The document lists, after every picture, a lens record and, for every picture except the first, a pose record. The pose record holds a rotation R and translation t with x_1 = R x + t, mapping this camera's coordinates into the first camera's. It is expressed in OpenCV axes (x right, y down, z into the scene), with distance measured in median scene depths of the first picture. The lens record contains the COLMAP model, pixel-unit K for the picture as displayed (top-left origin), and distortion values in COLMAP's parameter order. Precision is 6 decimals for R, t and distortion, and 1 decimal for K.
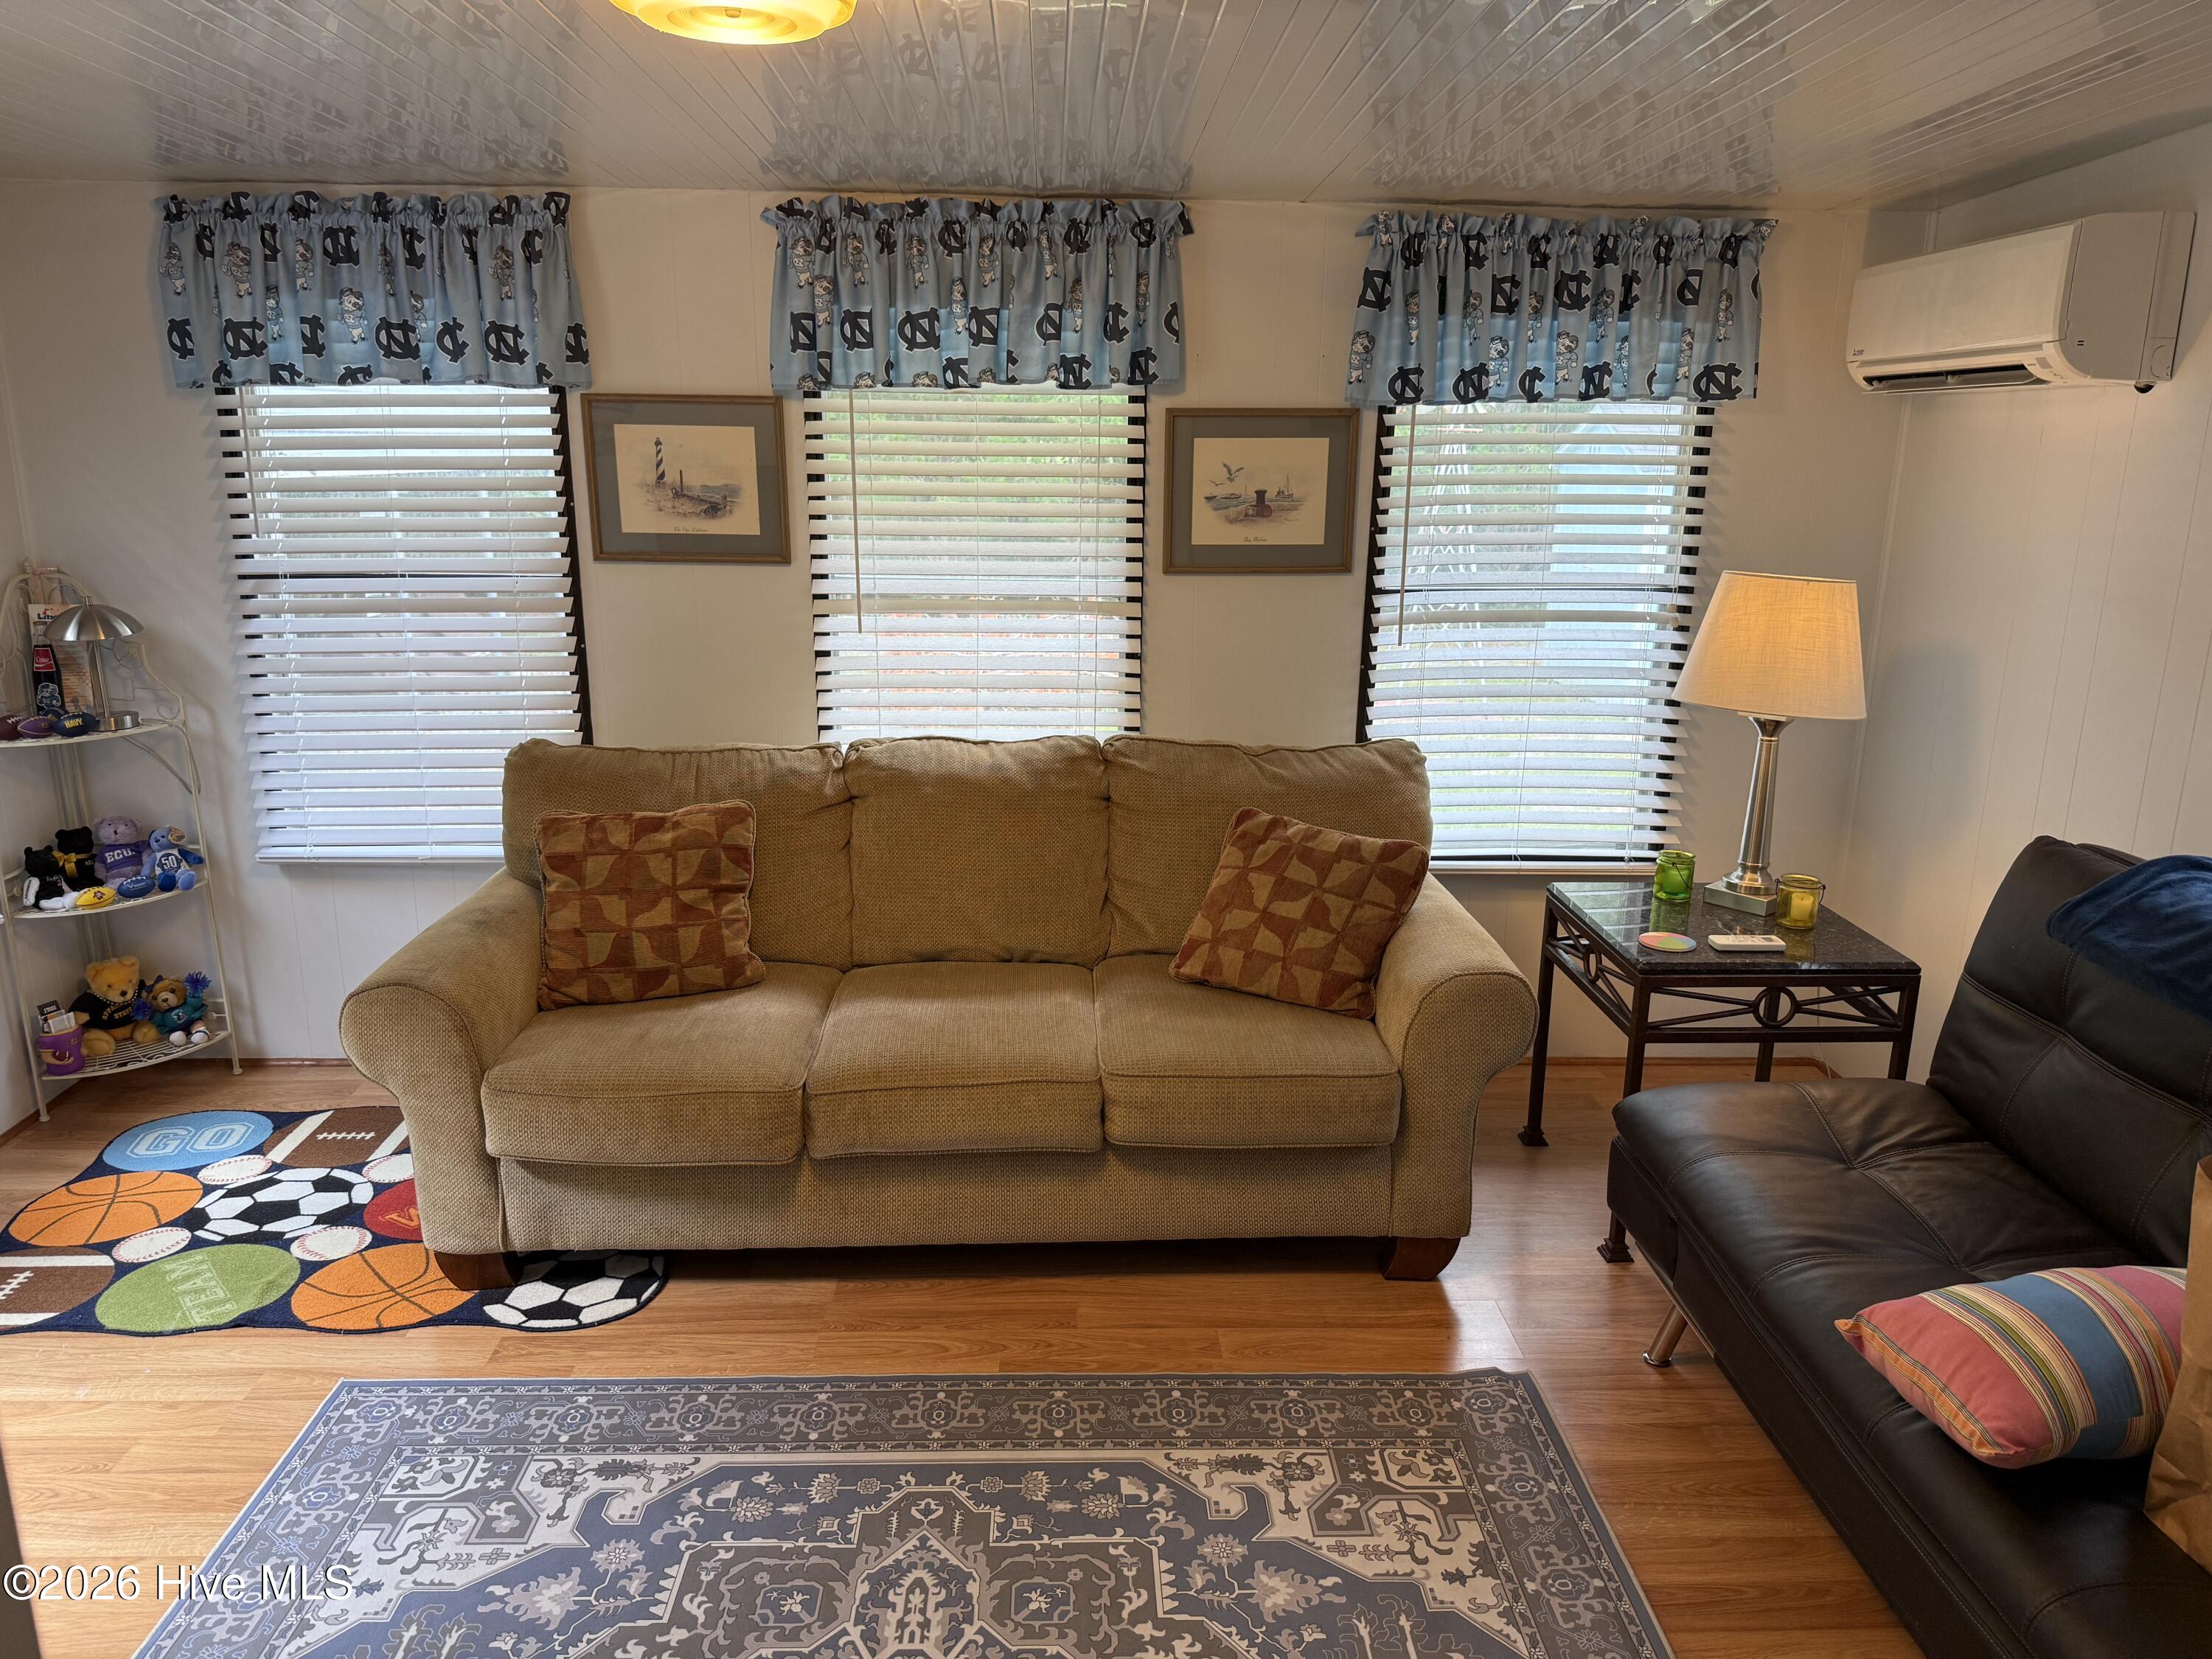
lens RADIAL K [[1552.1, 0, 1105.4], [0, 1552.1, 837.2], [0, 0, 1]] dist [0.029565, -0.041637]
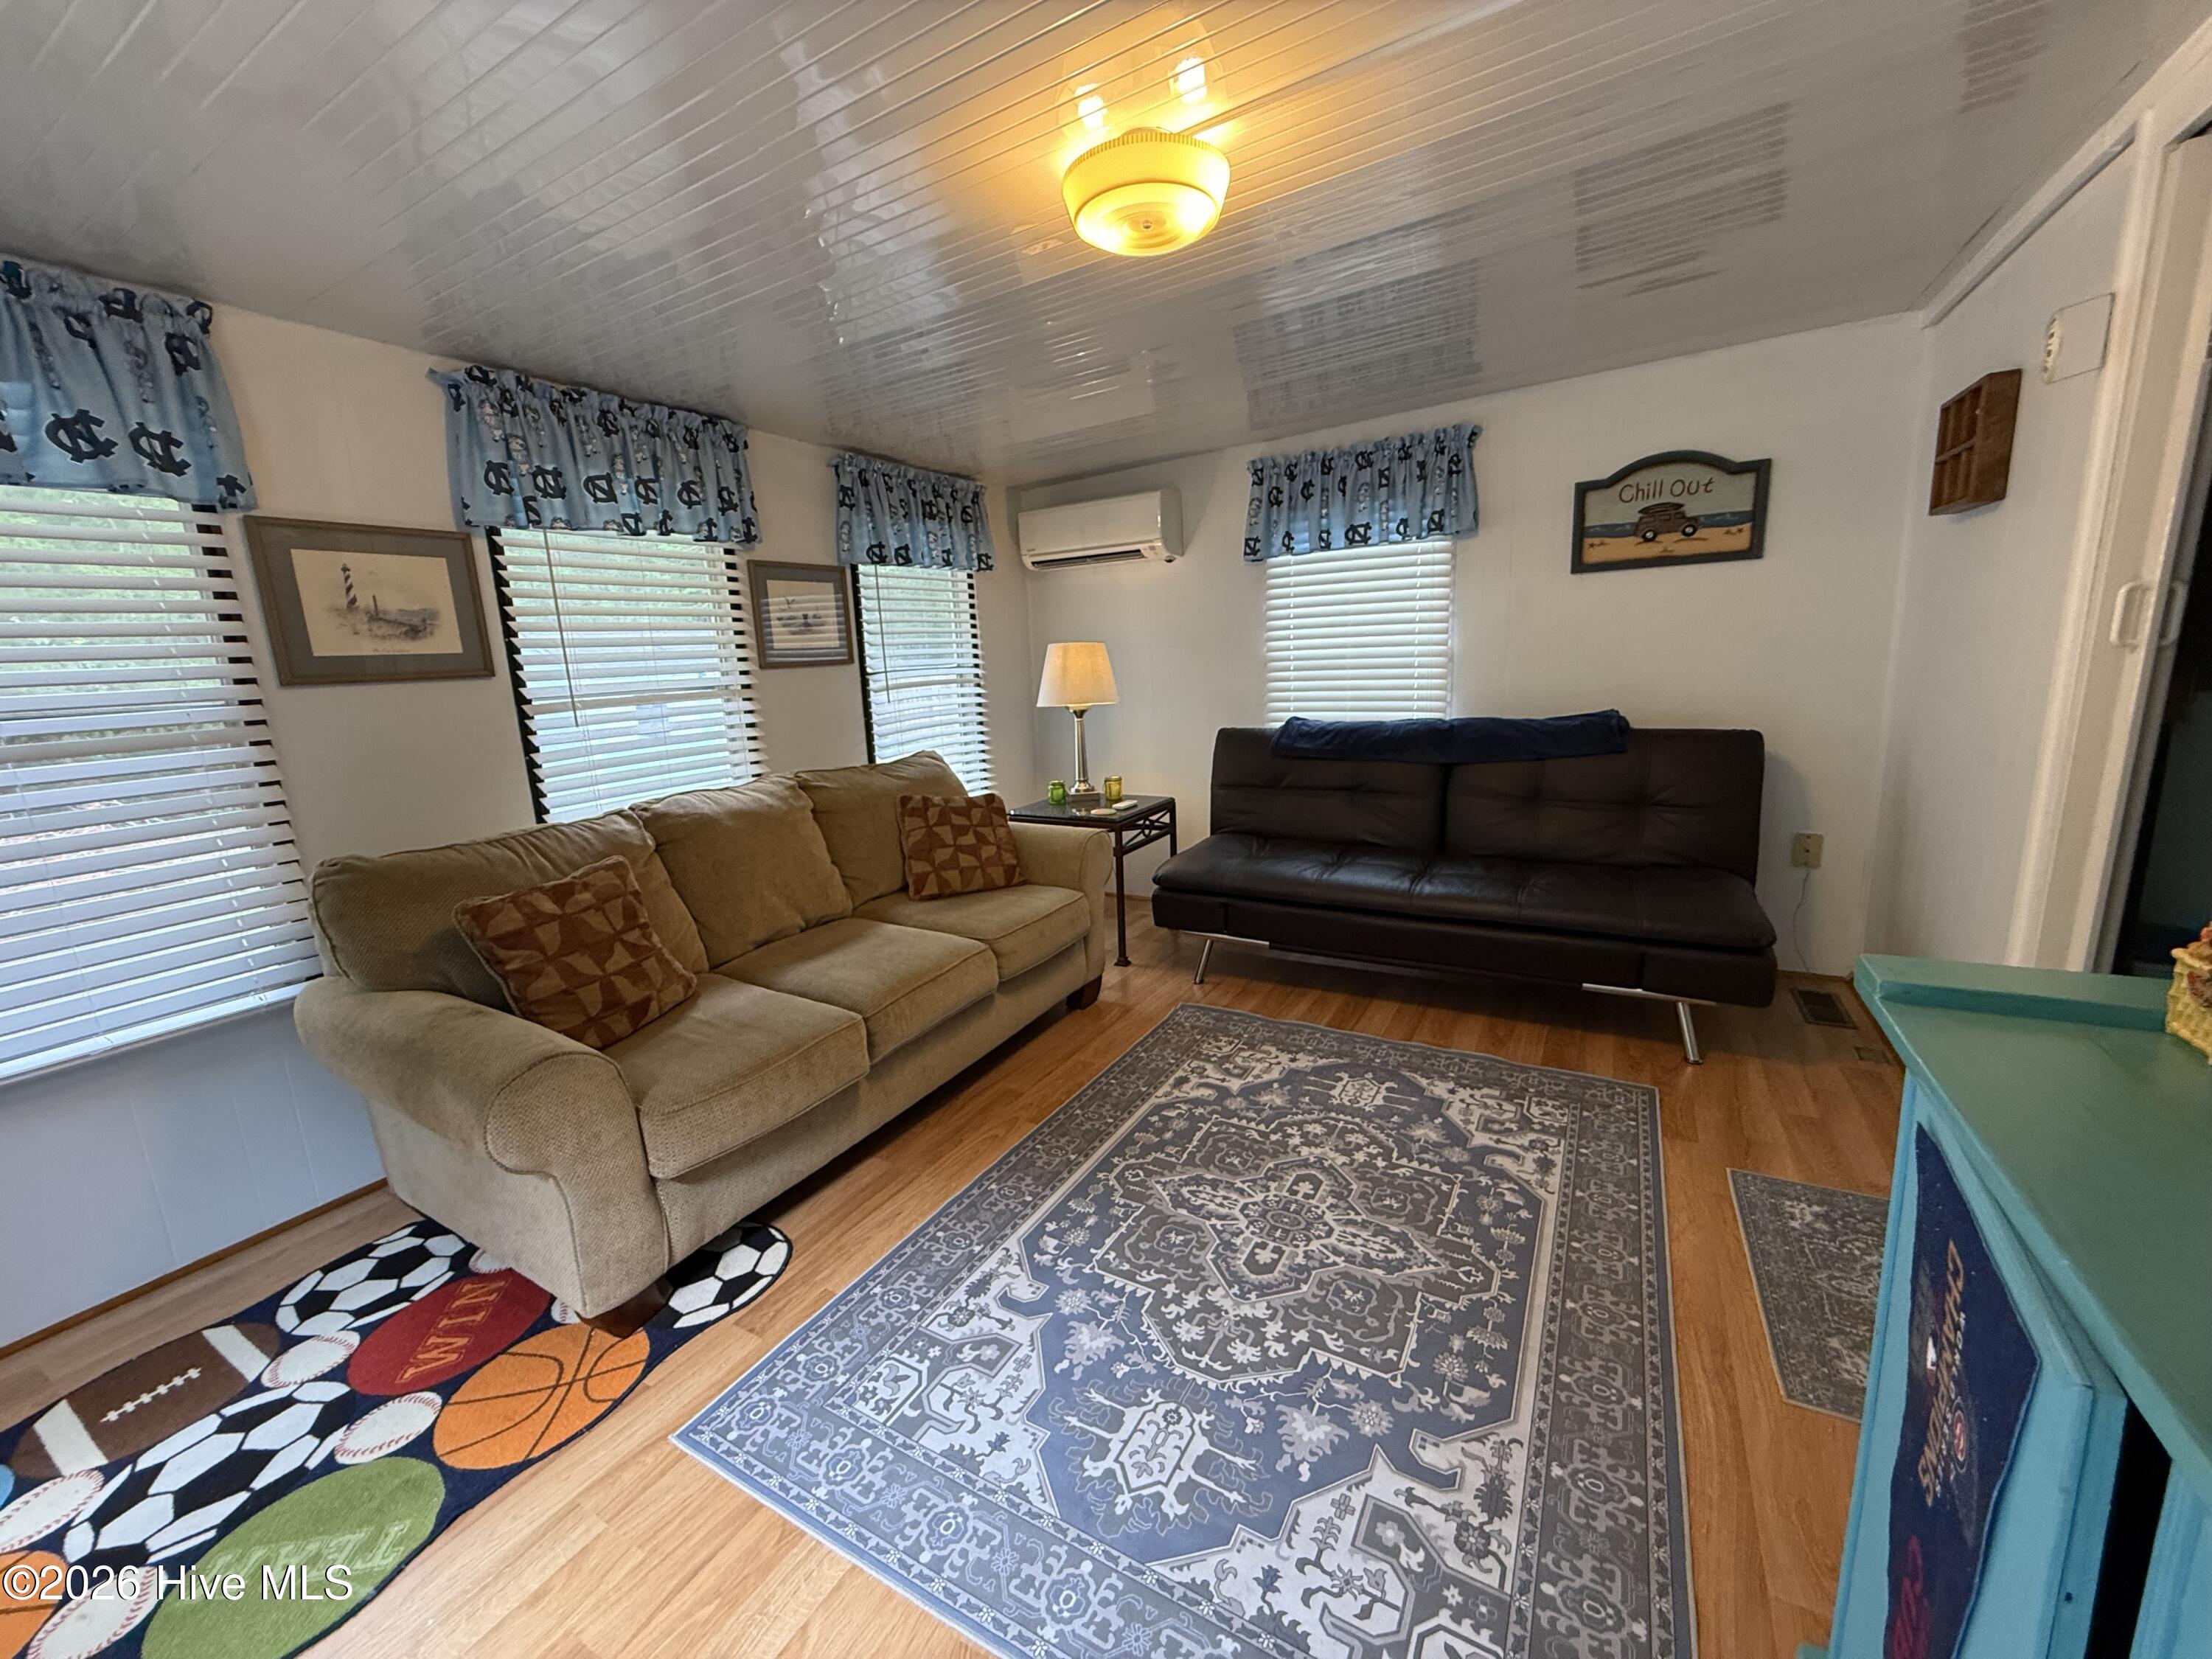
lens RADIAL K [[883.0, 0, 1094.7], [0, 883.0, 819.6], [0, 0, 1]] dist [0.001690, 0.000957]
pose [[0.529390, -0.191204, 0.826552, -0.593803], [0.260202, 0.963910, 0.056325, 0.007005], [-0.807491, 0.185252, 0.560036, 0.320147]]
